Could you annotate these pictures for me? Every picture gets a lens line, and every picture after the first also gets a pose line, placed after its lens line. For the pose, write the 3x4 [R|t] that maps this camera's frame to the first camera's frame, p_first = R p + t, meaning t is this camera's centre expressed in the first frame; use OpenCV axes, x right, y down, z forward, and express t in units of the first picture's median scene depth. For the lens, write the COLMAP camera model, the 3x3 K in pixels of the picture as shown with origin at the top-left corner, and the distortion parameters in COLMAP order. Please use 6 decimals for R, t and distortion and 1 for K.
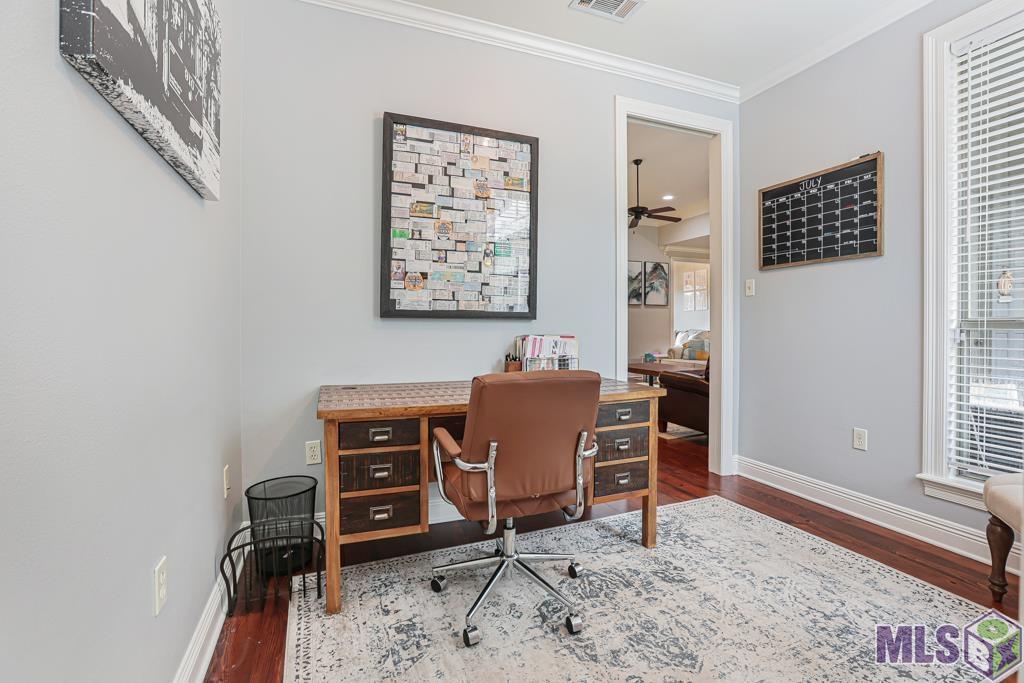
lens RADIAL K [[472.1, 0, 512.0], [0, 472.1, 341.5], [0, 0, 1]] dist [-0.031693, -0.000165]
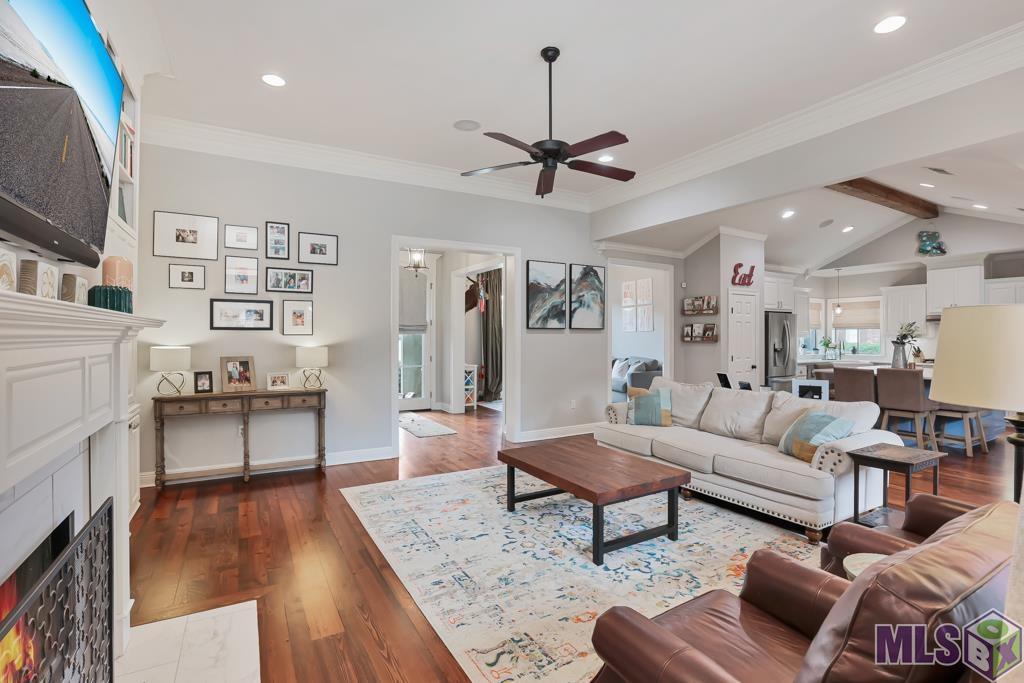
lens RADIAL K [[472.1, 0, 512.0], [0, 472.1, 341.5], [0, 0, 1]] dist [-0.031693, -0.000165]
pose [[0.990363, 0.004707, 0.138418, 0.107985], [-0.002445, 0.999861, -0.016504, -0.048114], [-0.138476, 0.016007, 0.990236, 0.350168]]
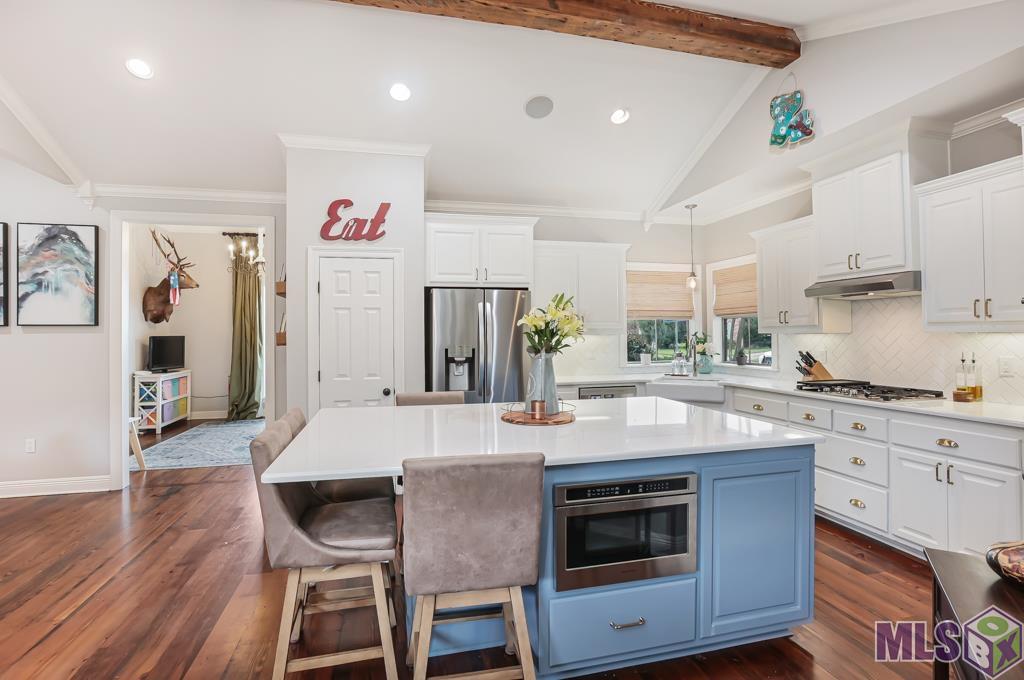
lens RADIAL K [[498.9, 0, 512.0], [0, 498.9, 340.0], [0, 0, 1]] dist [-0.037323, -0.000041]
pose [[0.990461, -0.003954, -0.137733, 0.781573], [0.000629, 0.999708, -0.024174, -0.054241], [0.137789, 0.023857, 0.990174, 0.639081]]
